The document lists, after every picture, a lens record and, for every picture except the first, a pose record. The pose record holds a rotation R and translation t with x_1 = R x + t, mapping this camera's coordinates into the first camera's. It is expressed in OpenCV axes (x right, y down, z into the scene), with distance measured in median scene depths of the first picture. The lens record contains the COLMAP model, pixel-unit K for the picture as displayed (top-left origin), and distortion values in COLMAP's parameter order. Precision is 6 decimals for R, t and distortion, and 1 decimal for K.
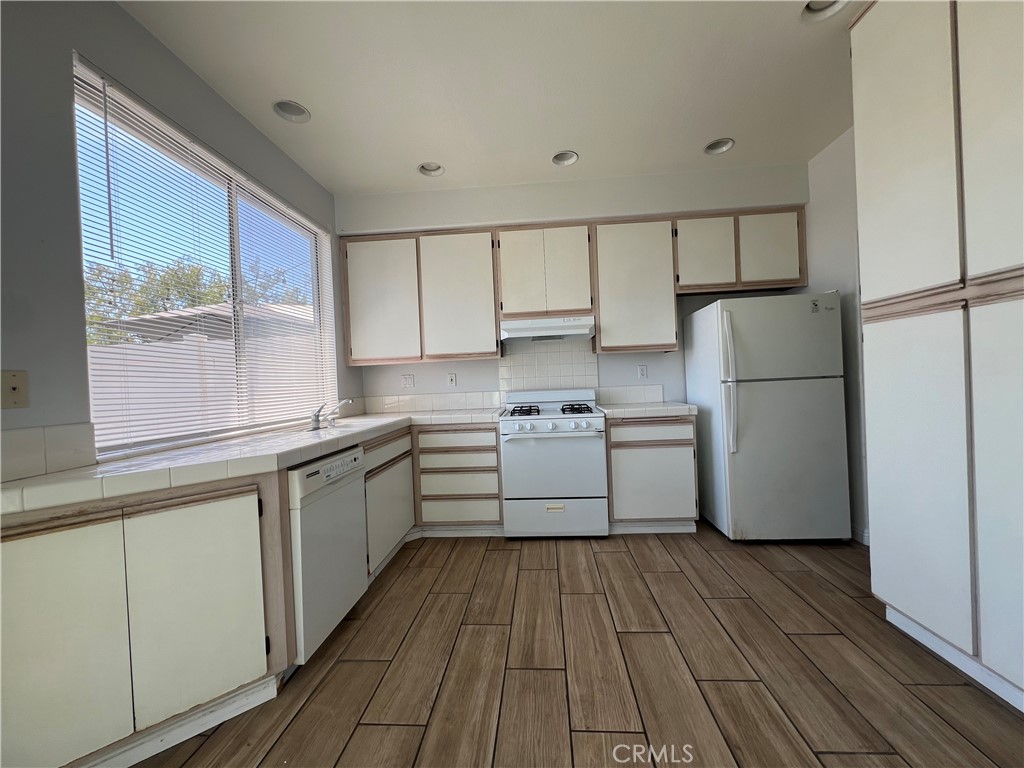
lens RADIAL K [[409.1, 0, 514.7], [0, 409.1, 382.5], [0, 0, 1]] dist [-0.003039, 0.000701]
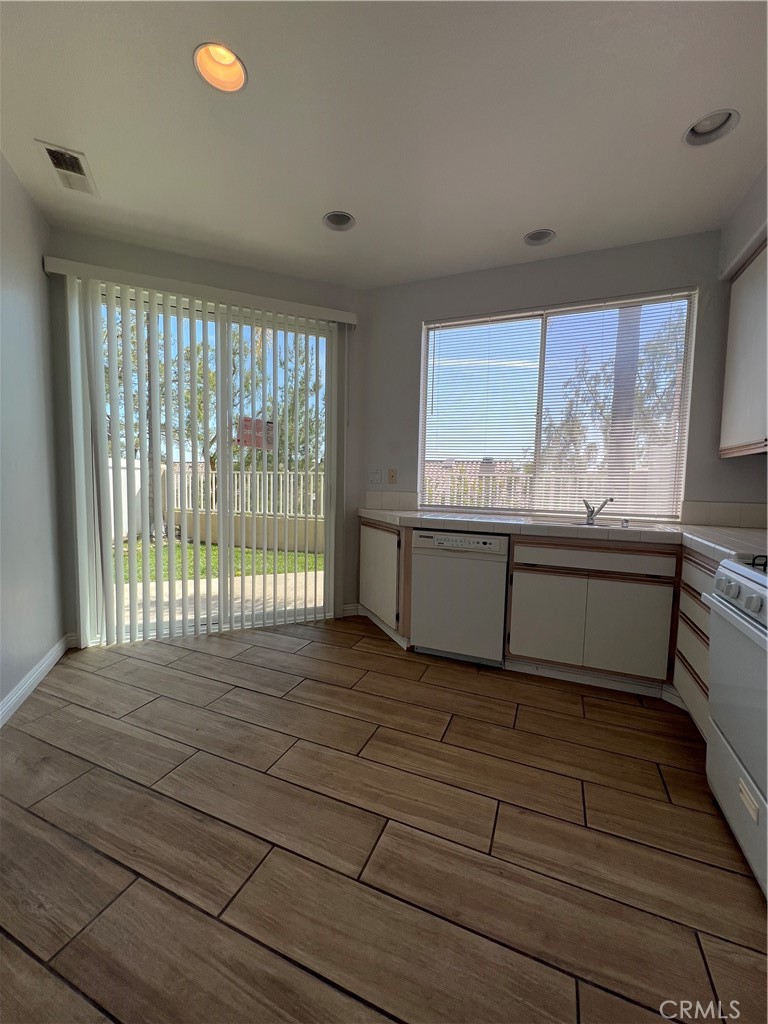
lens RADIAL K [[409.1, 0, 379.1], [0, 409.1, 512.4], [0, 0, 1]] dist [-0.003039, 0.000701]
pose [[-0.329438, 0.107057, -0.938088, 0.672540], [-0.007816, 0.993208, 0.116092, -0.030889], [0.944145, 0.045578, -0.326364, 0.894763]]
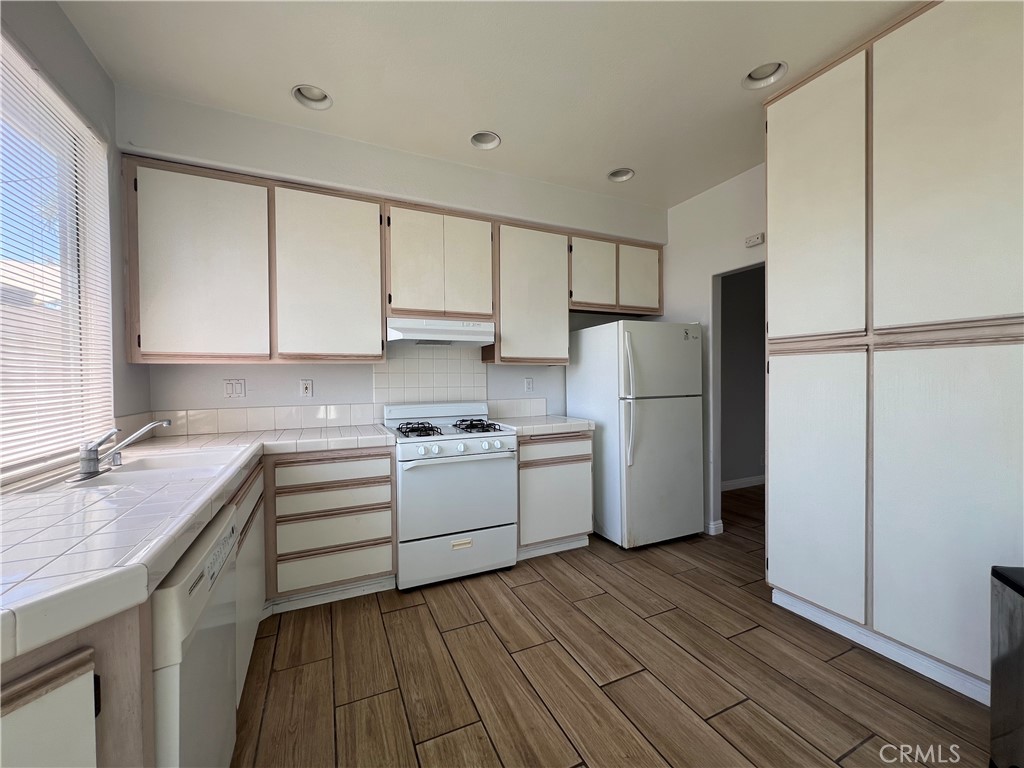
lens RADIAL K [[409.4, 0, 512.7], [0, 409.4, 382.9], [0, 0, 1]] dist [-0.002393, 0.000462]
pose [[0.874782, 0.028743, 0.483663, -0.268724], [-0.024993, 0.999587, -0.014200, -0.021795], [-0.483871, 0.000334, 0.875139, 0.235632]]
